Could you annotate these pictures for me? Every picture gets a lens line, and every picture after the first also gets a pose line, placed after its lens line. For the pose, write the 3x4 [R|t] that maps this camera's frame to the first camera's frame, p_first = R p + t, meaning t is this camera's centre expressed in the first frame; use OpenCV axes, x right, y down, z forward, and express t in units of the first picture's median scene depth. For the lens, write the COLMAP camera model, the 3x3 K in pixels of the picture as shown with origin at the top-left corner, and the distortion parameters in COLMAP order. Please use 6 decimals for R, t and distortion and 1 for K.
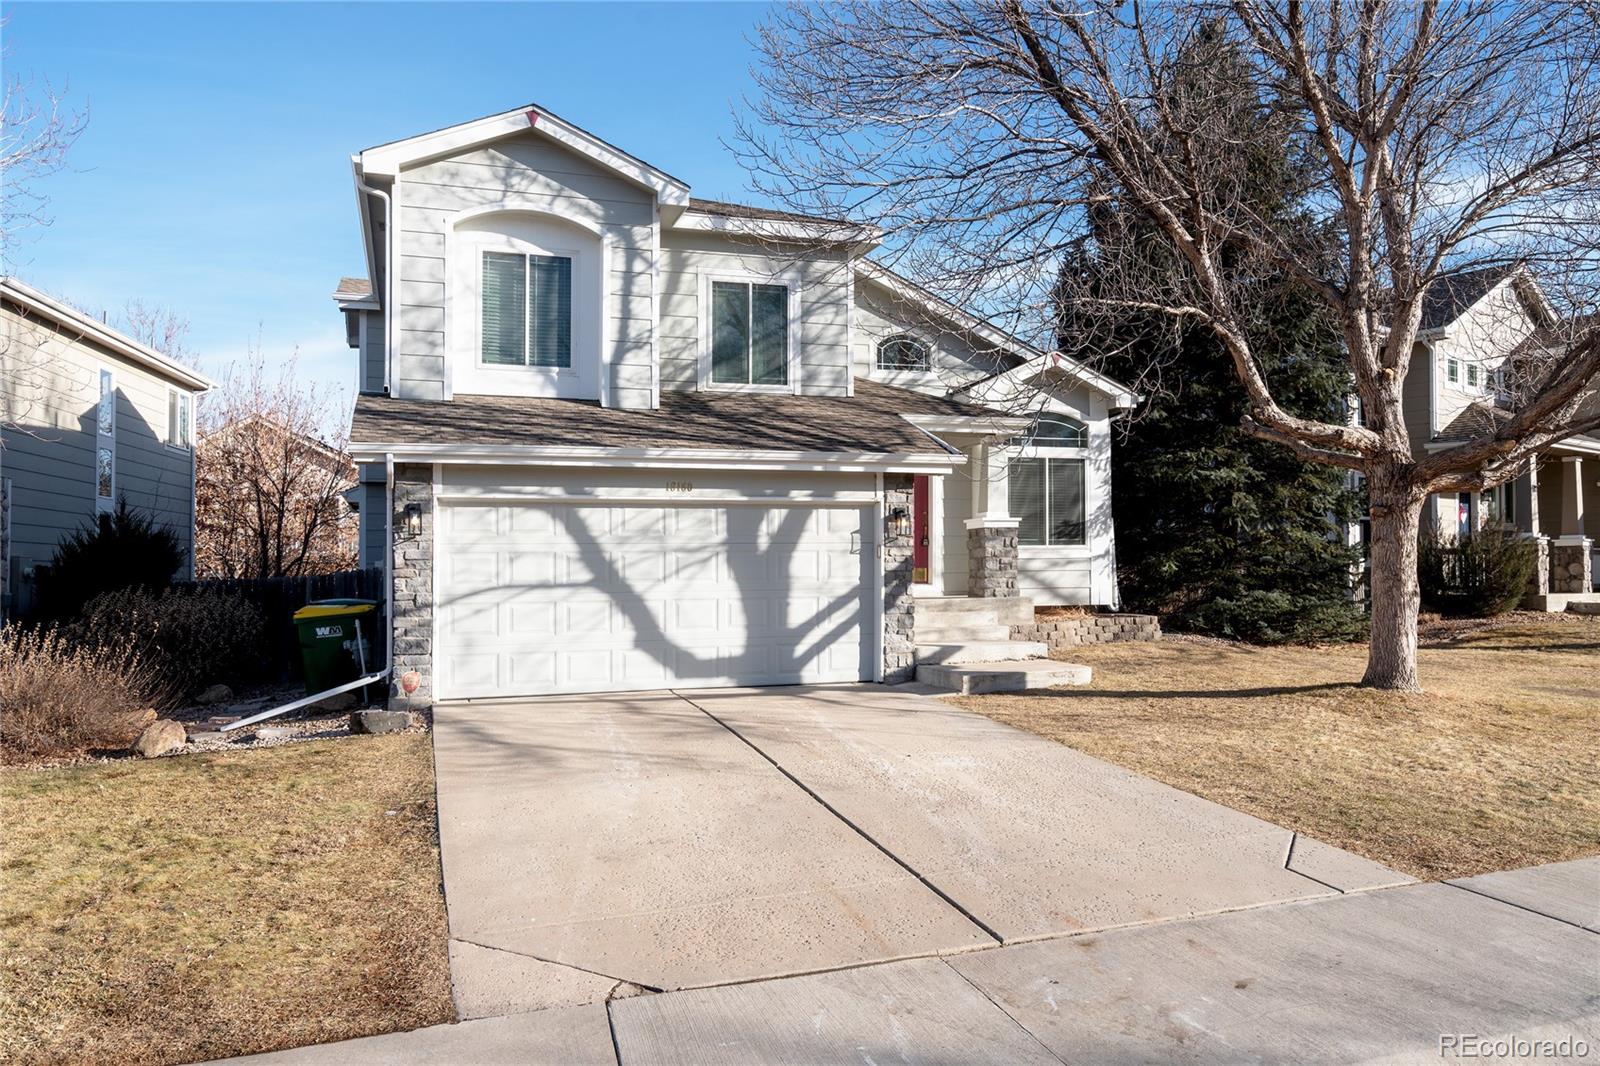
lens RADIAL K [[1144.5, 0, 800.0], [0, 1144.5, 533.0], [0, 0, 1]] dist [0.004054, 0.001821]
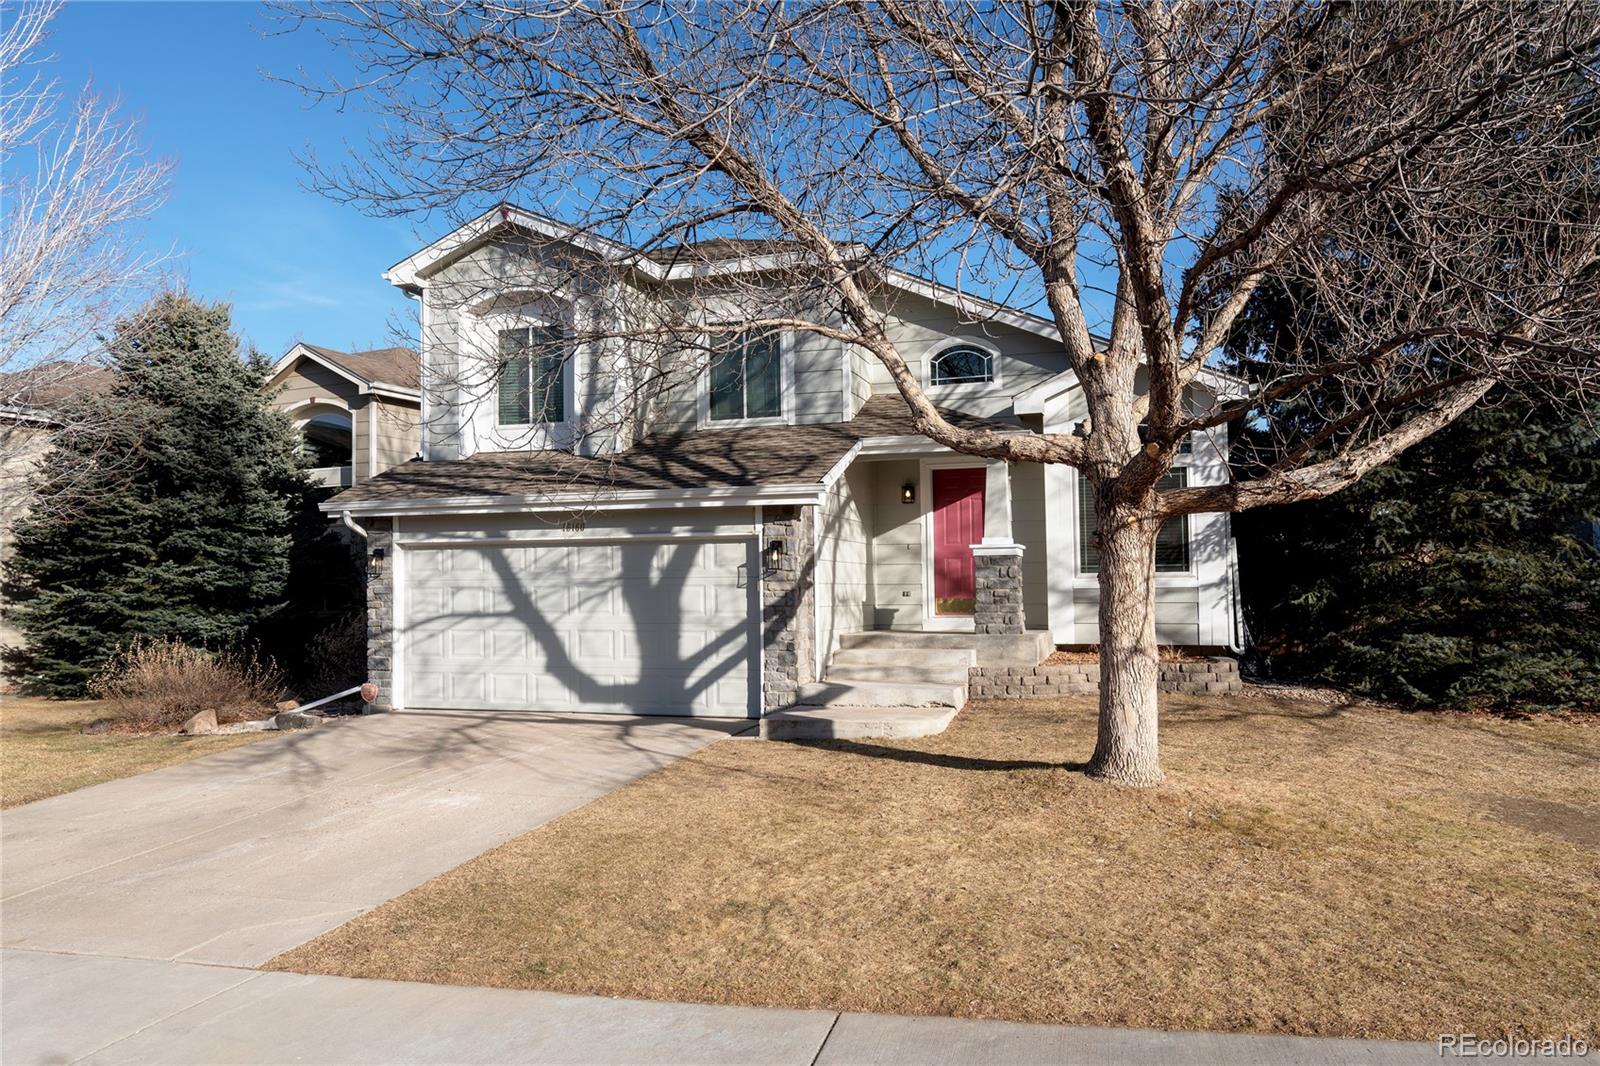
lens RADIAL K [[1144.5, 0, 800.0], [0, 1144.5, 533.0], [0, 0, 1]] dist [0.004054, 0.001821]
pose [[0.806438, -0.022581, -0.590887, 0.681383], [0.018573, 0.999745, -0.012857, -0.015619], [0.591026, -0.000607, 0.806652, 0.232523]]
